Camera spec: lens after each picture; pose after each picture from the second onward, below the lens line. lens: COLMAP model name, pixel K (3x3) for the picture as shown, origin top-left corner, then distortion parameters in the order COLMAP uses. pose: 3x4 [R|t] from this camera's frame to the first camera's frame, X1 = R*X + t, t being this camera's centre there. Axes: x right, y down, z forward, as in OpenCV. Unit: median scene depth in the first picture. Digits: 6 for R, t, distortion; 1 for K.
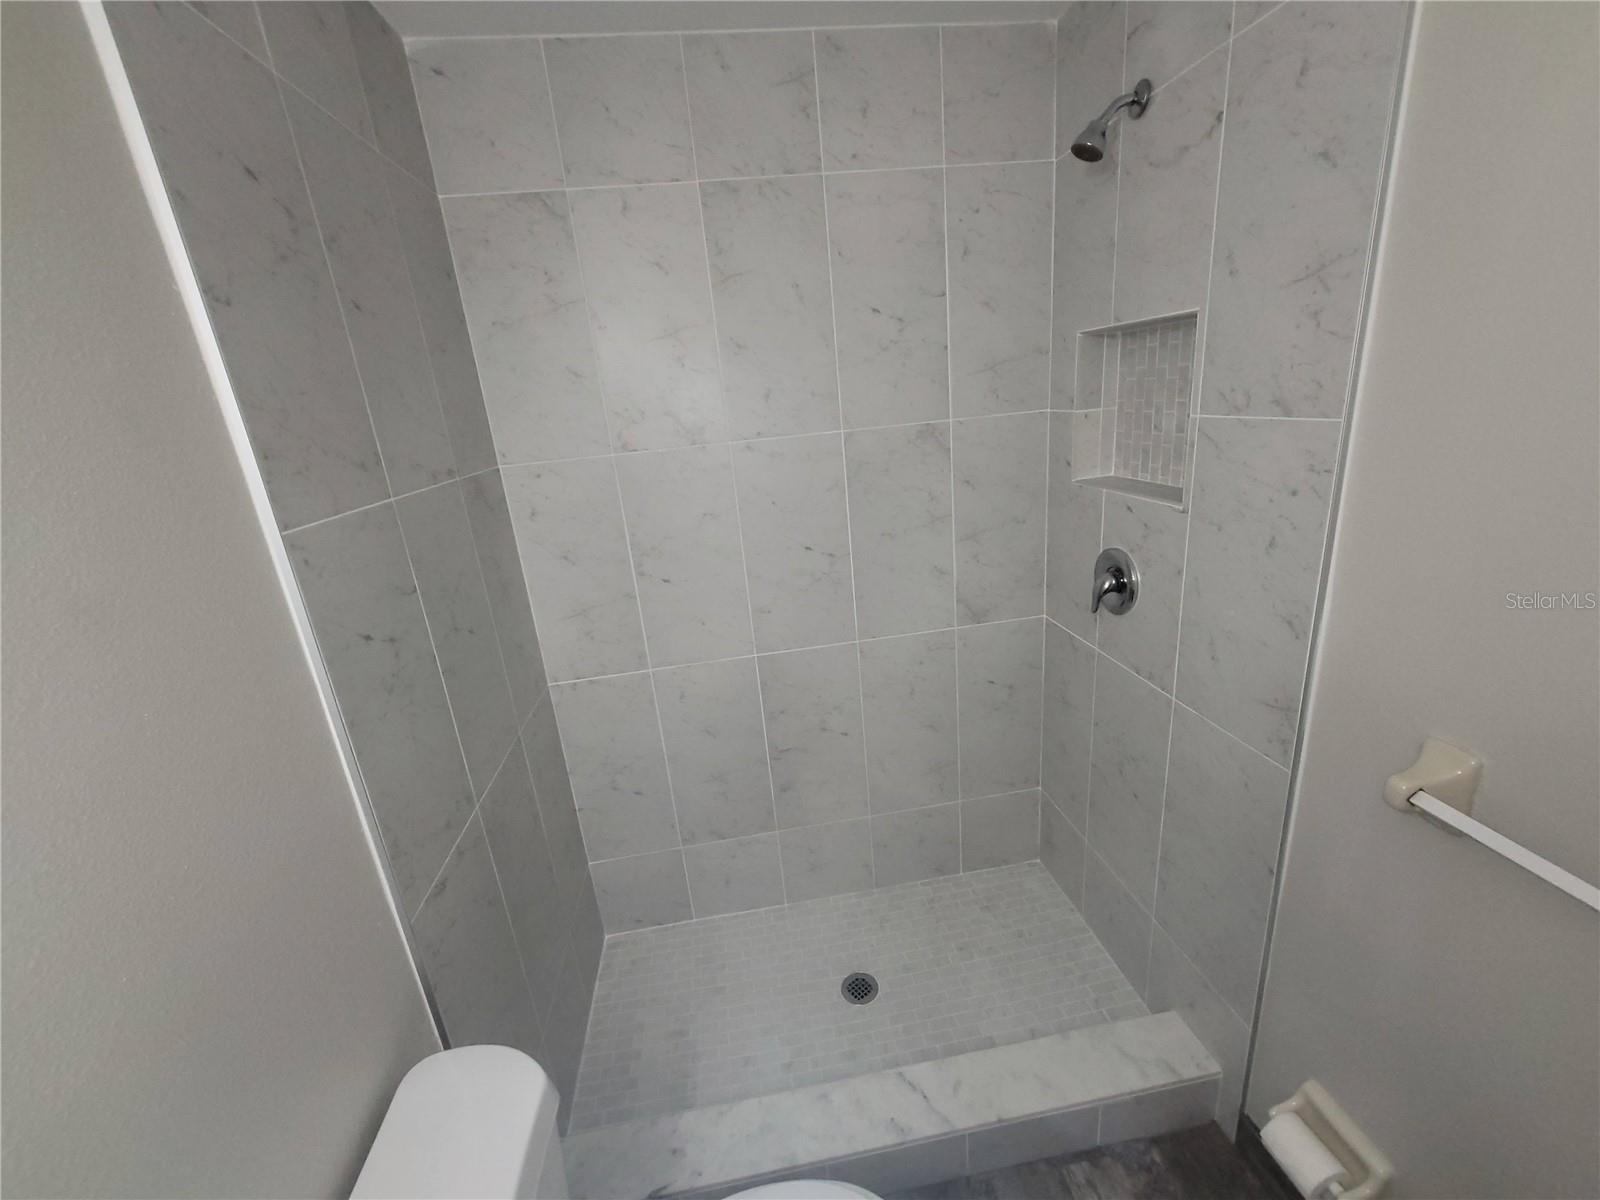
lens RADIAL K [[651.6, 0, 799.7], [0, 651.6, 591.7], [0, 0, 1]] dist [-0.001572, 0.001305]
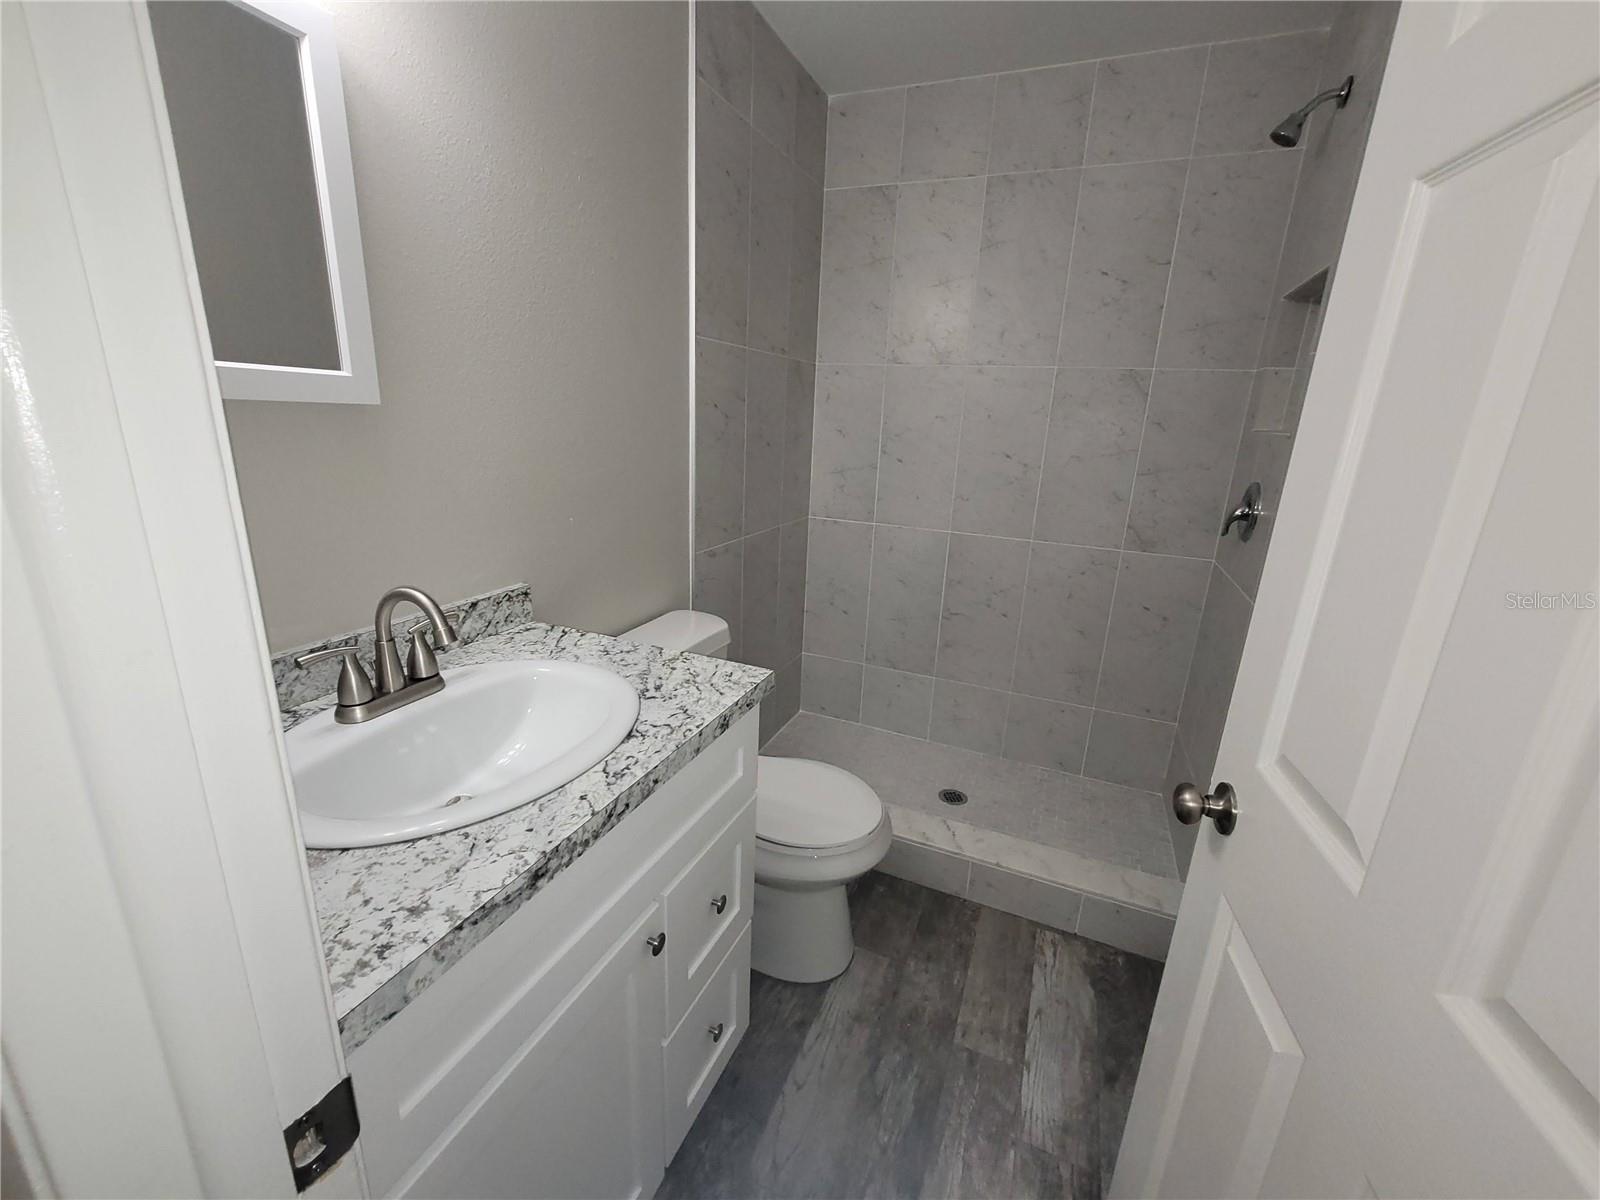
lens RADIAL K [[651.6, 0, 801.4], [0, 651.6, 593.6], [0, 0, 1]] dist [-0.001572, 0.001305]
pose [[0.848926, 0.261265, -0.459419, 0.379612], [-0.268459, 0.961941, 0.050977, 0.276582], [0.455253, 0.080060, 0.886755, -0.363889]]
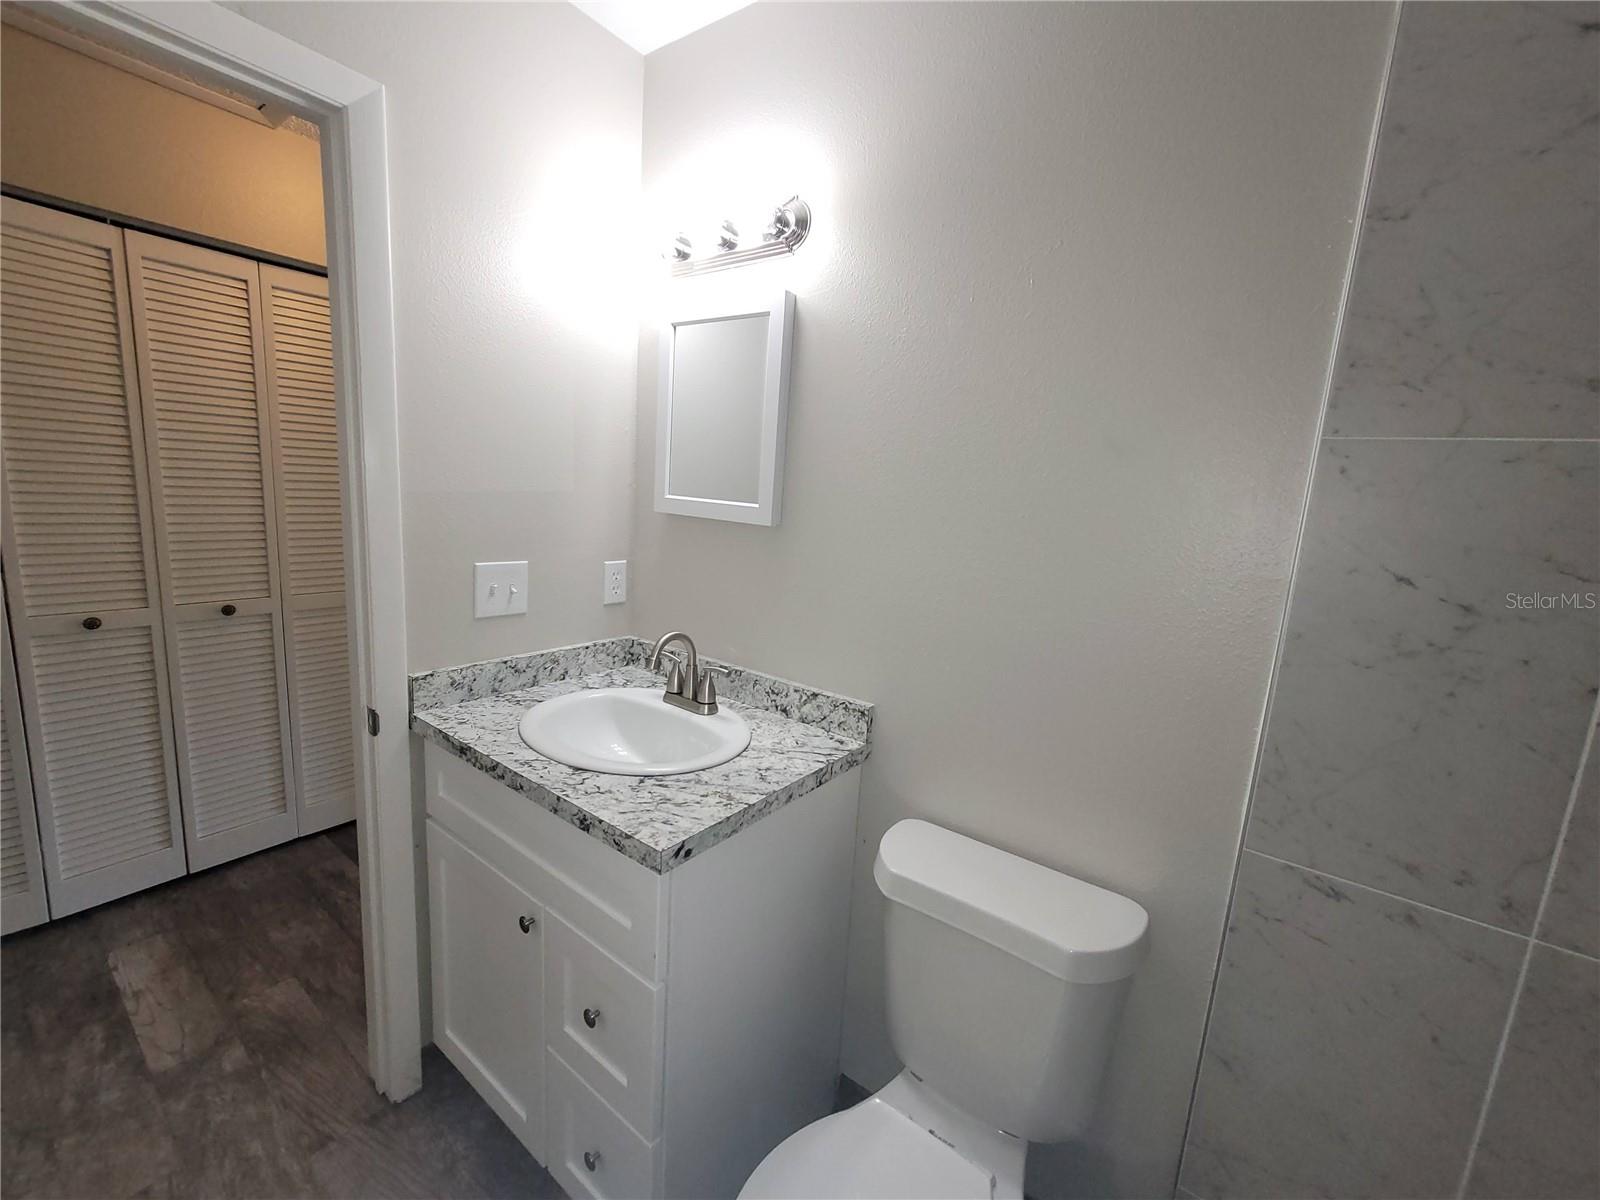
lens RADIAL K [[651.6, 0, 806.6], [0, 651.6, 597.3], [0, 0, 1]] dist [-0.001572, 0.001305]
pose [[-0.701679, 0.161182, -0.694022, 0.315046], [-0.216487, 0.879792, 0.423201, -0.065065], [0.678808, 0.447198, -0.582438, 0.596774]]
